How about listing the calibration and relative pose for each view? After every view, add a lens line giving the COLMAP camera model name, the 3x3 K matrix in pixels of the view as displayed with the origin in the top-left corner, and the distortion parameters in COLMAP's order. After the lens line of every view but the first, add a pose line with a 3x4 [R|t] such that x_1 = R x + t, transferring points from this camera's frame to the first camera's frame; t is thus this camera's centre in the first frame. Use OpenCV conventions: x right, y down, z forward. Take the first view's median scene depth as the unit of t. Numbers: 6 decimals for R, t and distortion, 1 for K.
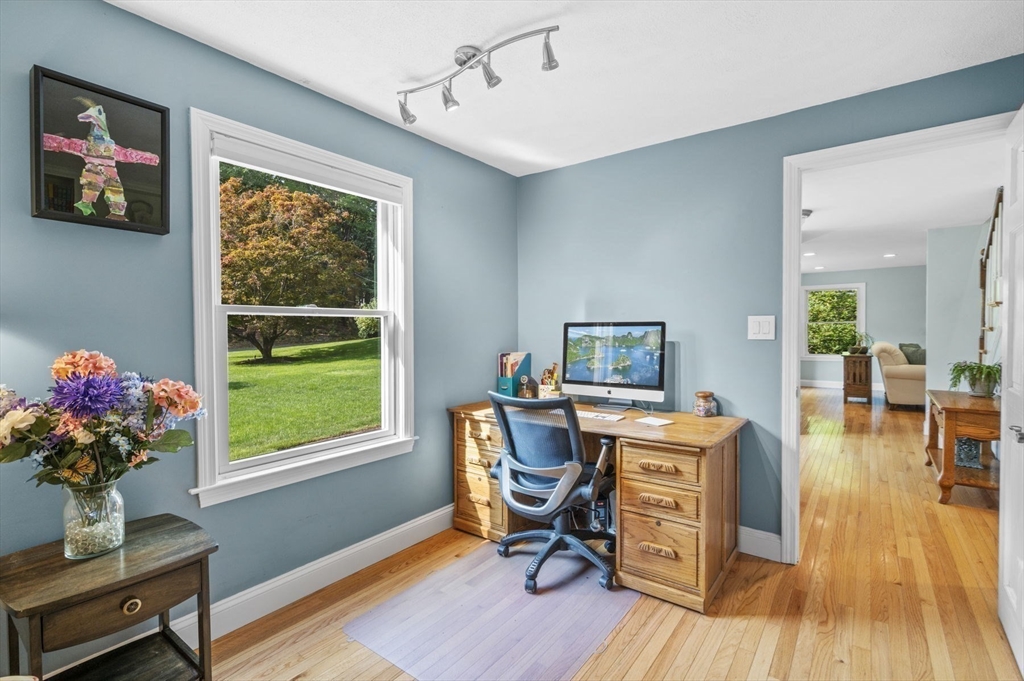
lens RADIAL K [[461.2, 0, 518.9], [0, 461.2, 339.1], [0, 0, 1]] dist [-0.000364, -0.000692]
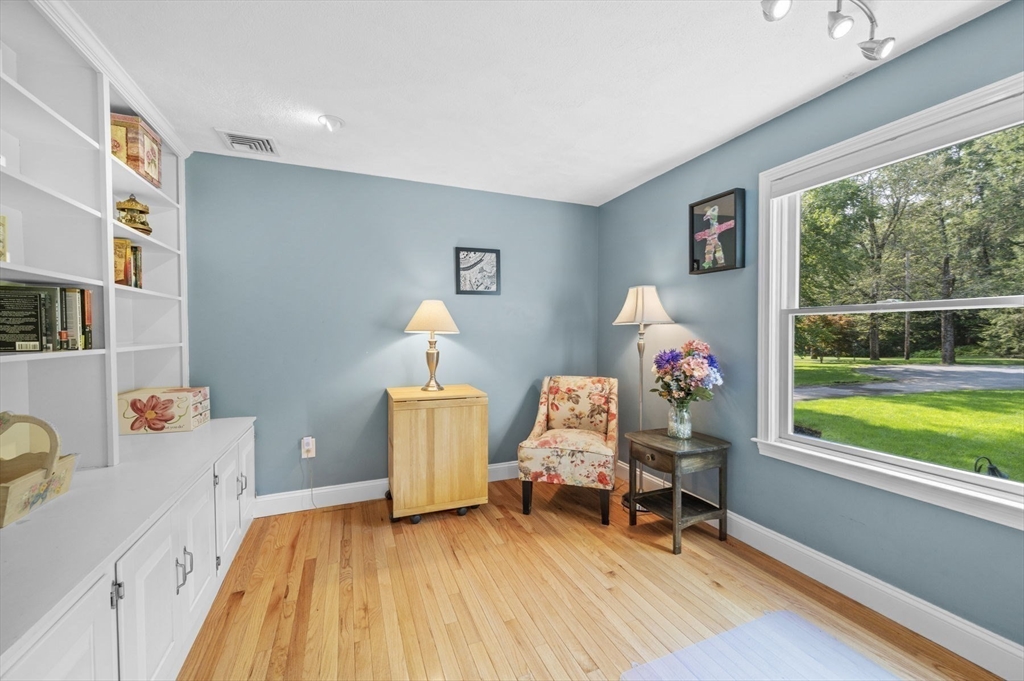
lens RADIAL K [[402.9, 0, 517.9], [0, 402.9, 338.1], [0, 0, 1]] dist [-0.002283, -0.000230]
pose [[-0.493356, 0.021612, -0.869559, 0.869922], [-0.006096, 0.999581, 0.028302, -0.024148], [0.869806, 0.019264, -0.493017, 1.110732]]
